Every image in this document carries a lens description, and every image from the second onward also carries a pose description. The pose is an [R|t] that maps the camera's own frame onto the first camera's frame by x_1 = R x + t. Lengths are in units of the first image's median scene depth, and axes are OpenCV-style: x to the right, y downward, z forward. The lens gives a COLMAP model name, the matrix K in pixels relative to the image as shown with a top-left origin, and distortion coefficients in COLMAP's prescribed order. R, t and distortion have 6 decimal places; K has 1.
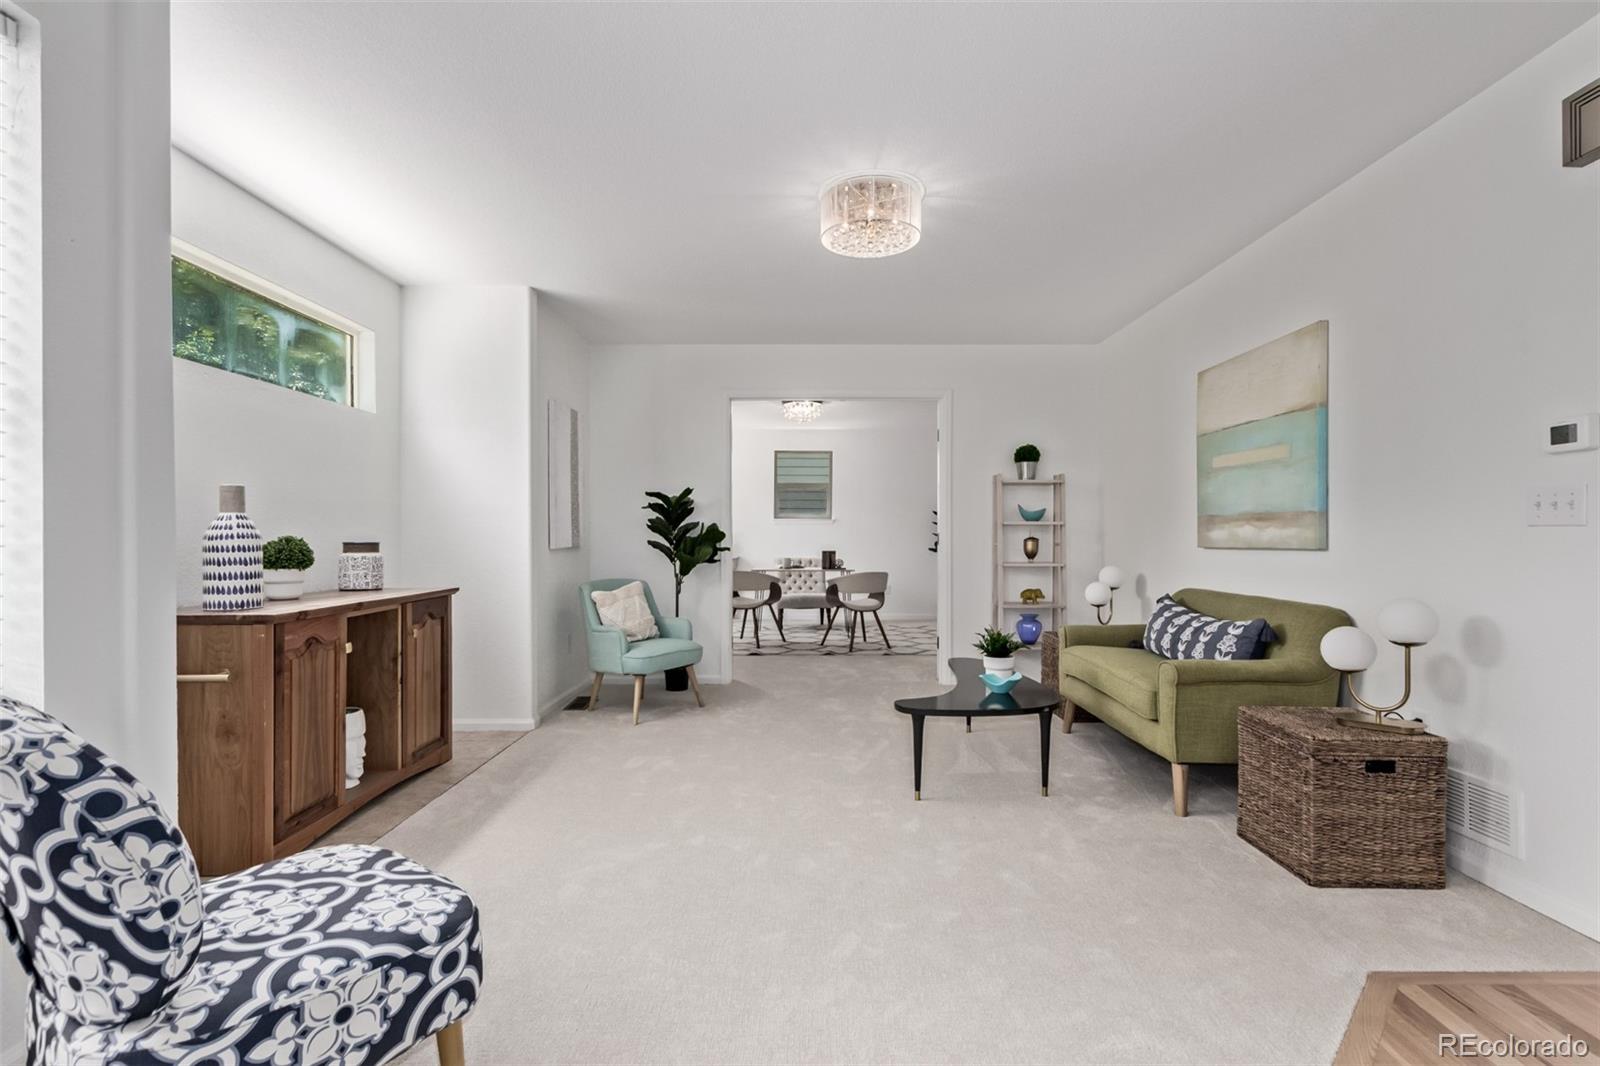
lens RADIAL K [[734.1, 0, 804.8], [0, 734.1, 538.5], [0, 0, 1]] dist [0.011769, -0.004271]
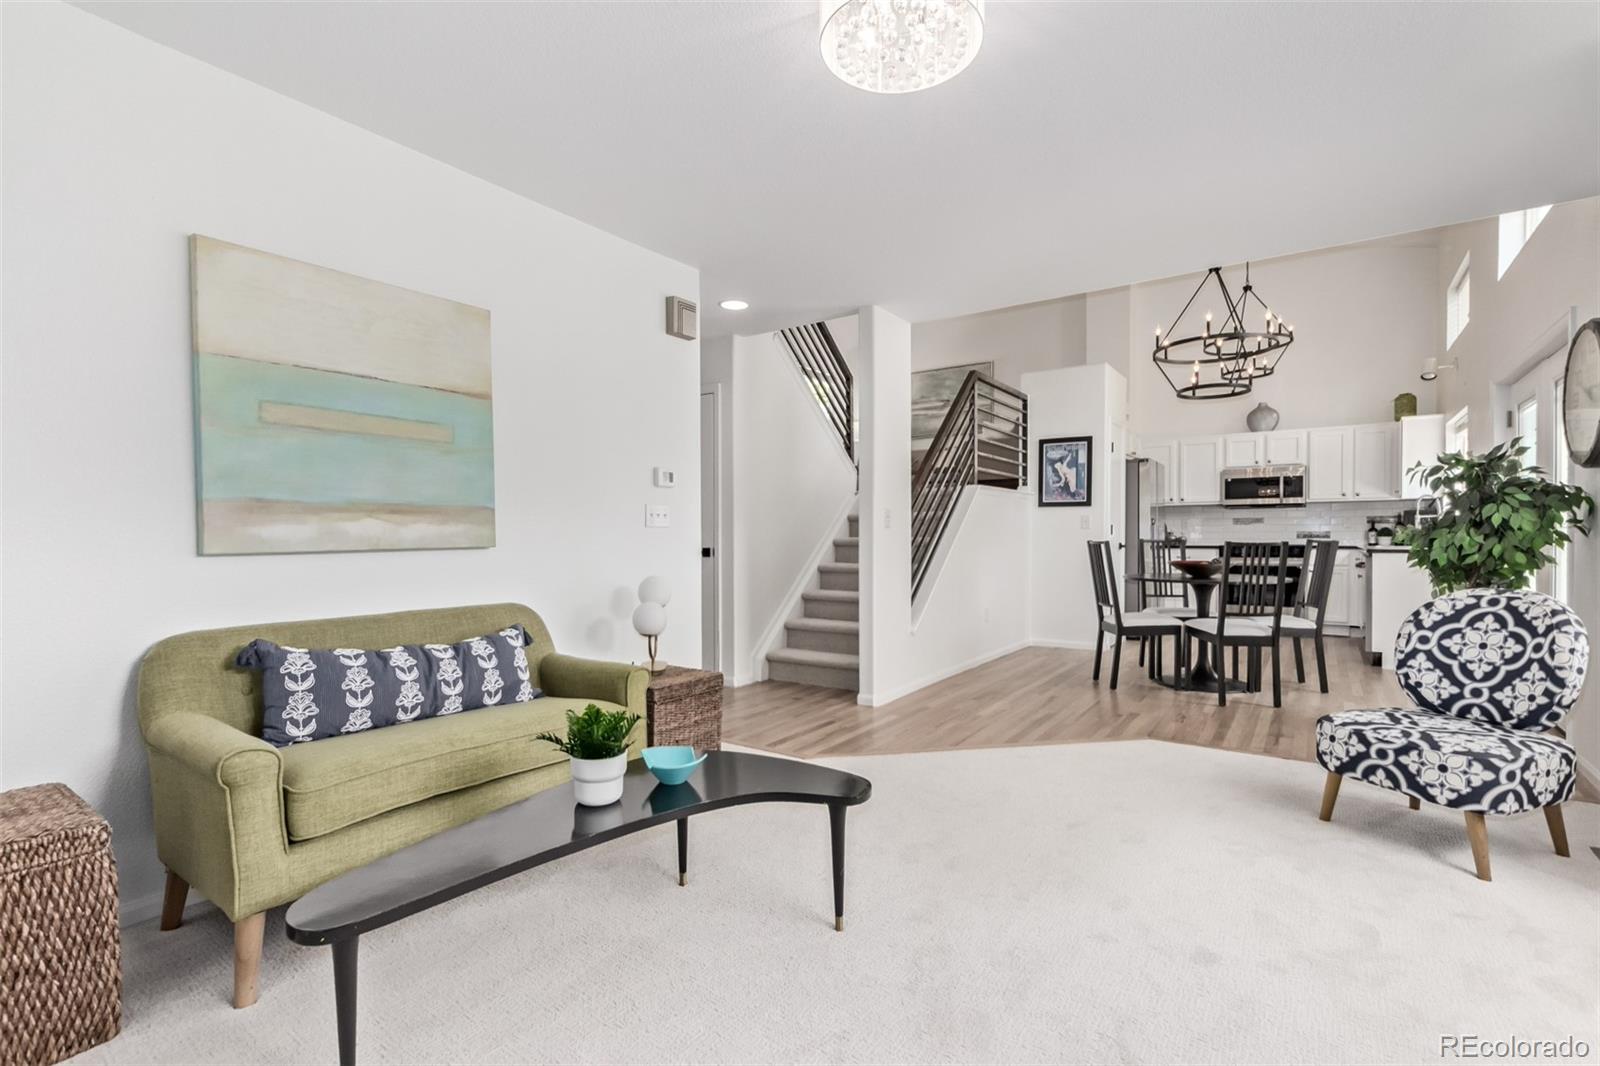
lens RADIAL K [[734.1, 0, 817.9], [0, 734.1, 548.8], [0, 0, 1]] dist [0.011769, -0.004271]
pose [[-0.830692, -0.006703, 0.556692, -0.134289], [0.006112, 0.999757, 0.021158, -0.000826], [-0.556698, 0.020978, -0.830450, 1.109090]]
